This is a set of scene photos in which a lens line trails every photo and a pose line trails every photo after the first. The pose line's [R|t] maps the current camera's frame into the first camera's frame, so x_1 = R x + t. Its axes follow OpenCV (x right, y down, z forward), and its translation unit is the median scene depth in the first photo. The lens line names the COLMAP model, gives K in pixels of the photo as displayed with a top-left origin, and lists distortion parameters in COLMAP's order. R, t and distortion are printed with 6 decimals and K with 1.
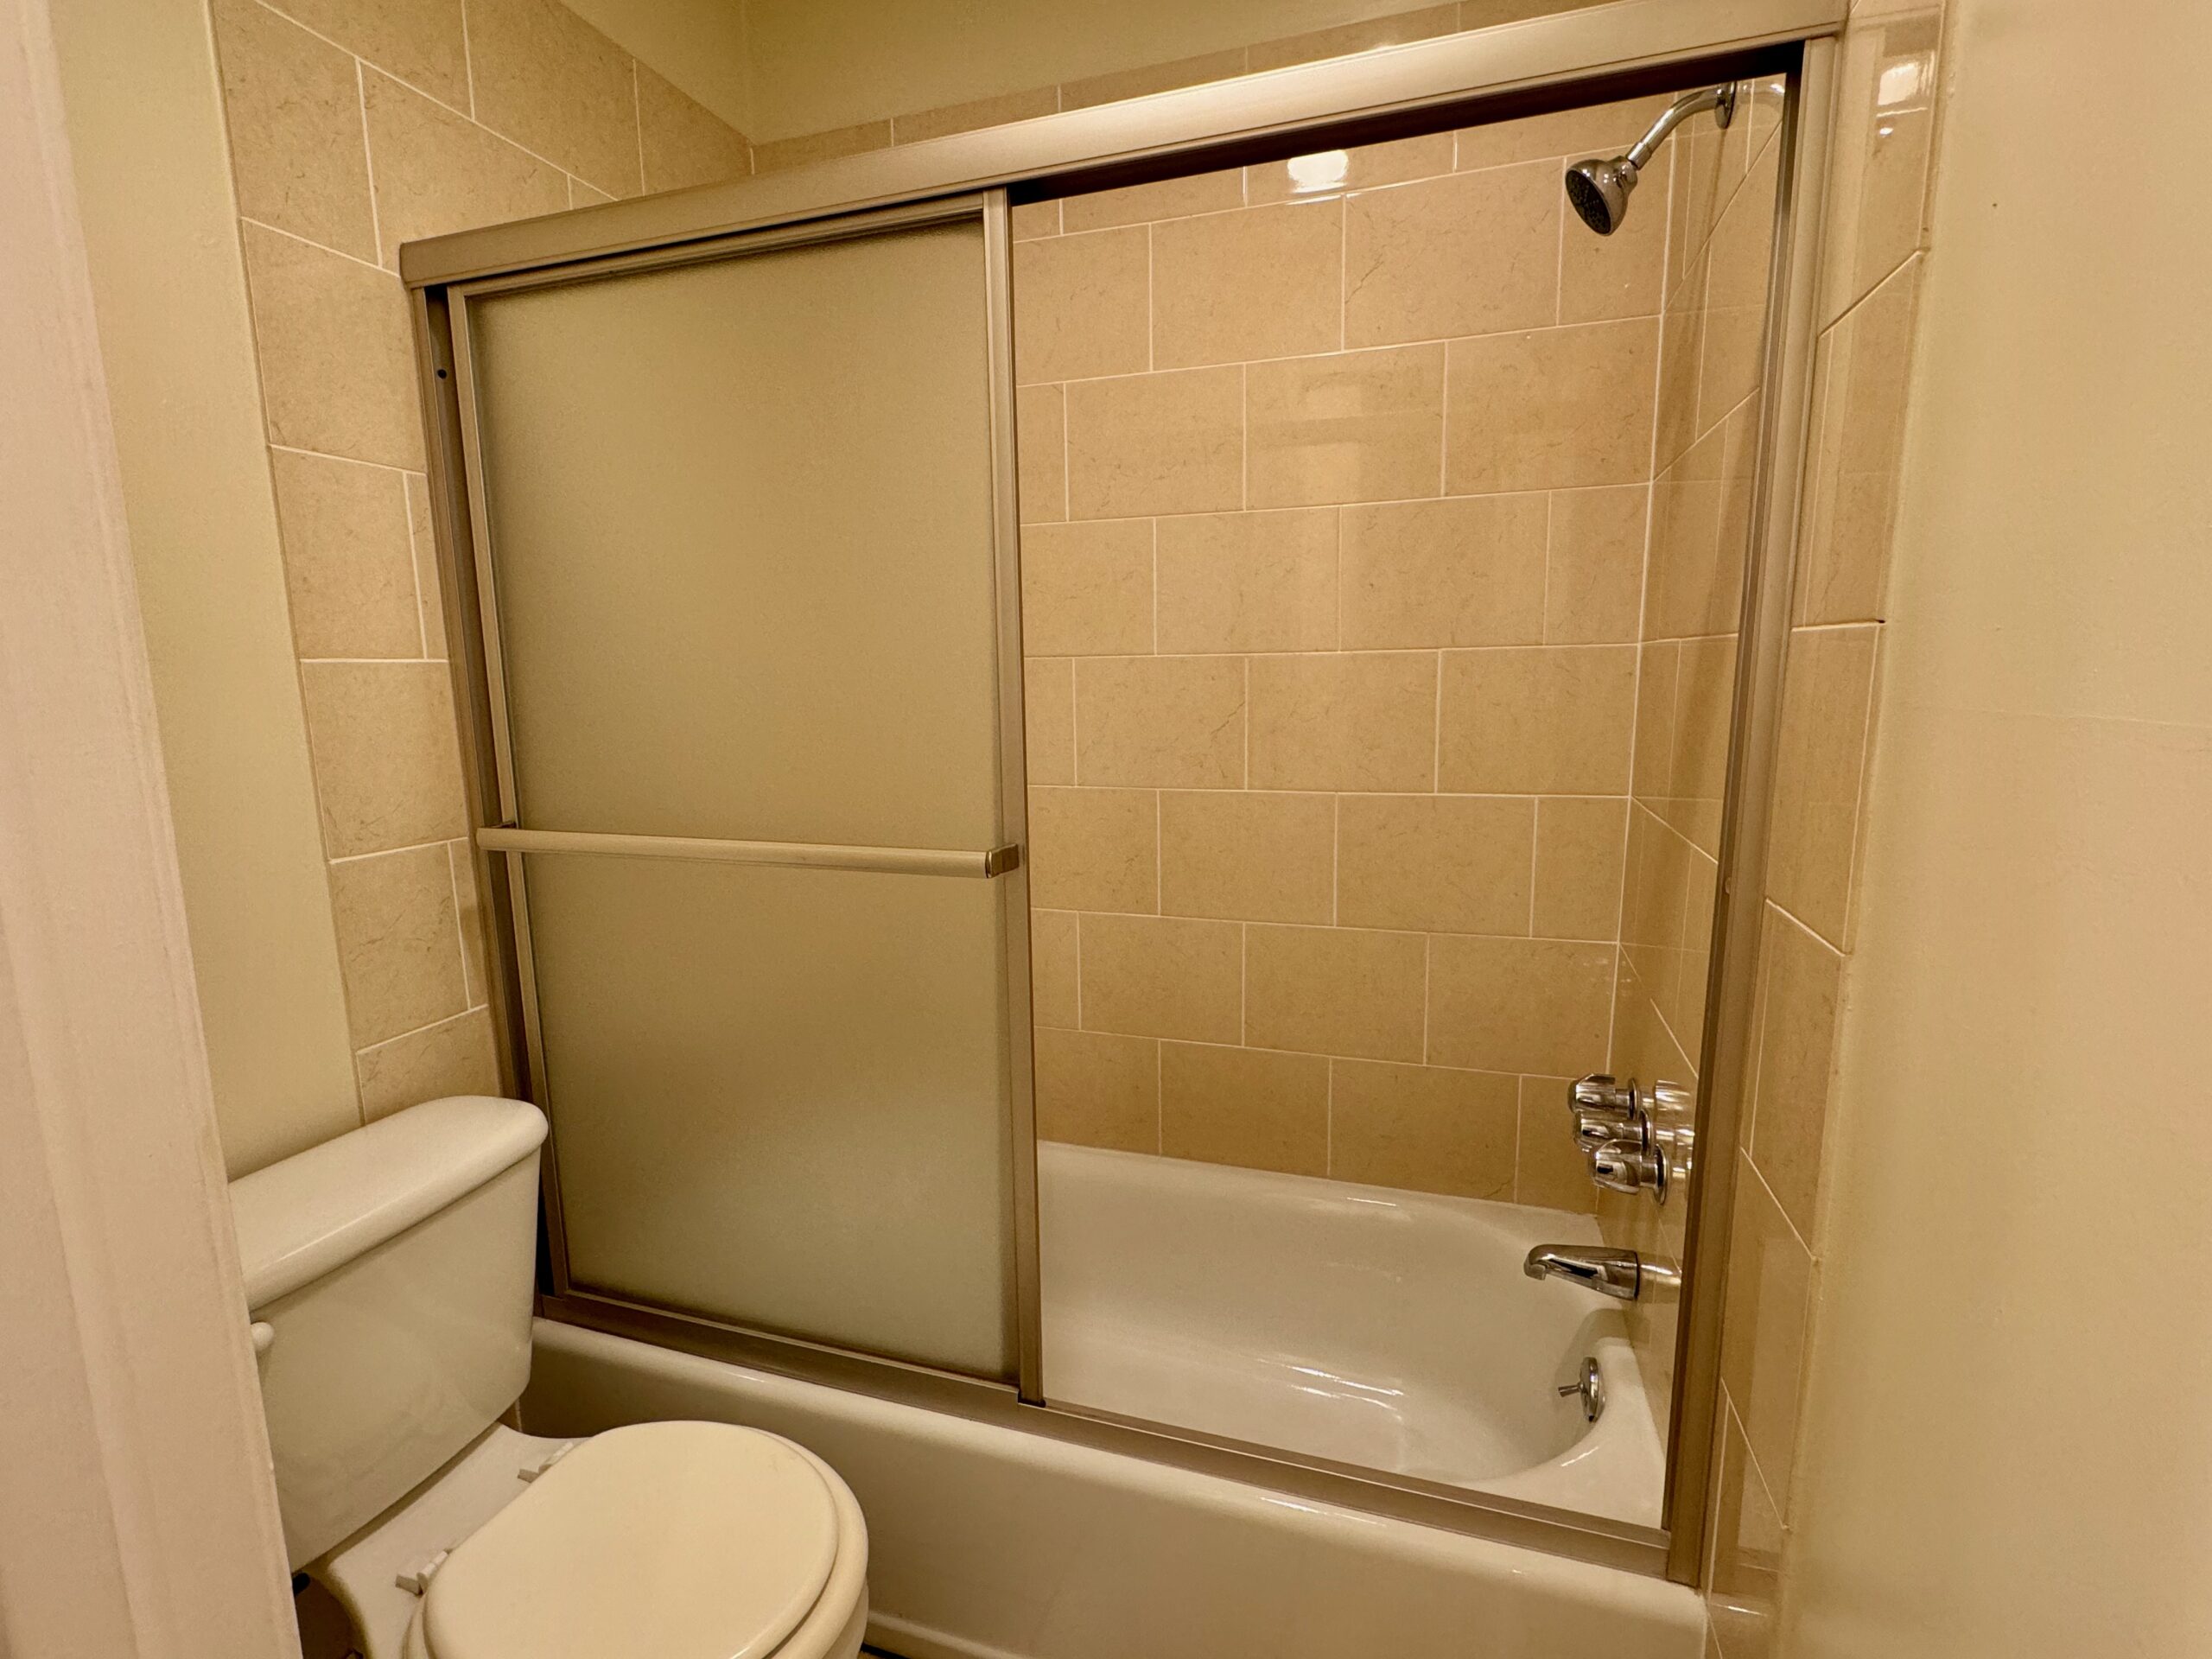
lens RADIAL K [[1025.5, 0, 1106.0], [0, 1025.5, 829.5], [0, 0, 1]] dist [-0.001234, -0.000188]
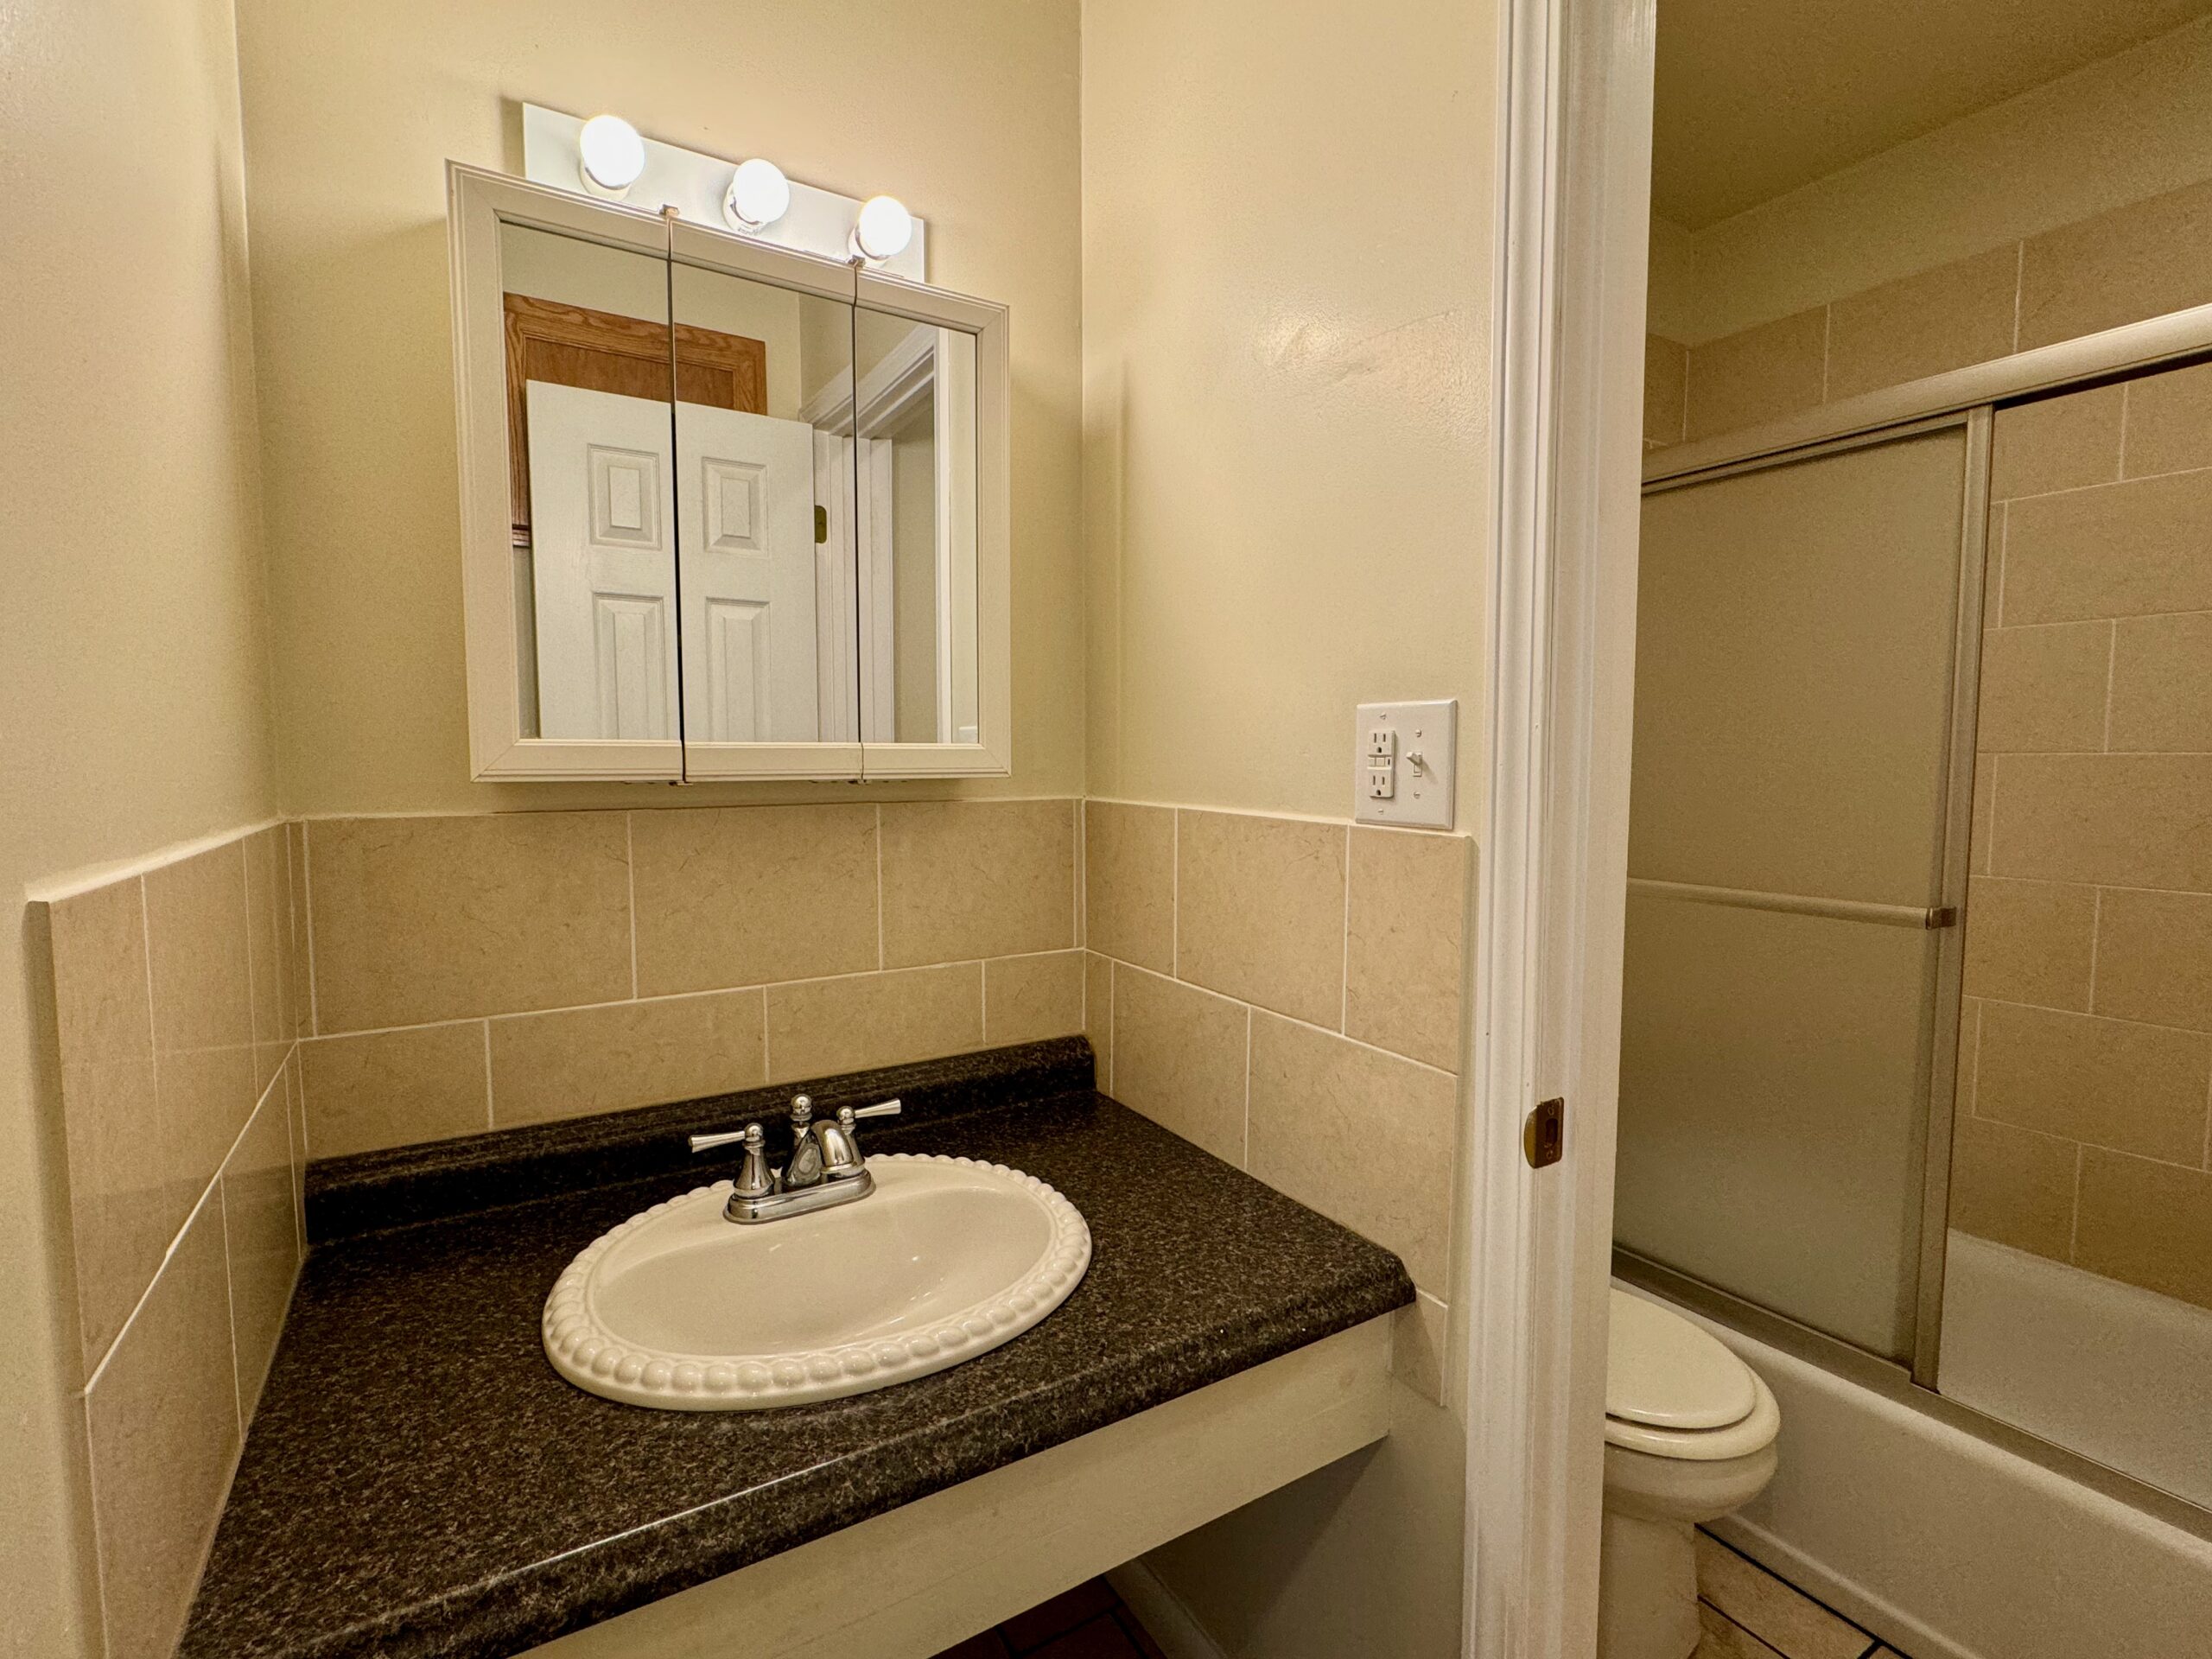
lens RADIAL K [[1025.5, 0, 1106.0], [0, 1025.5, 829.5], [0, 0, 1]] dist [-0.001234, -0.000188]
pose [[0.765712, 0.059843, -0.640393, -0.079751], [-0.111478, 0.992941, -0.040506, 0.079757], [0.633449, 0.102405, 0.766978, -0.563001]]
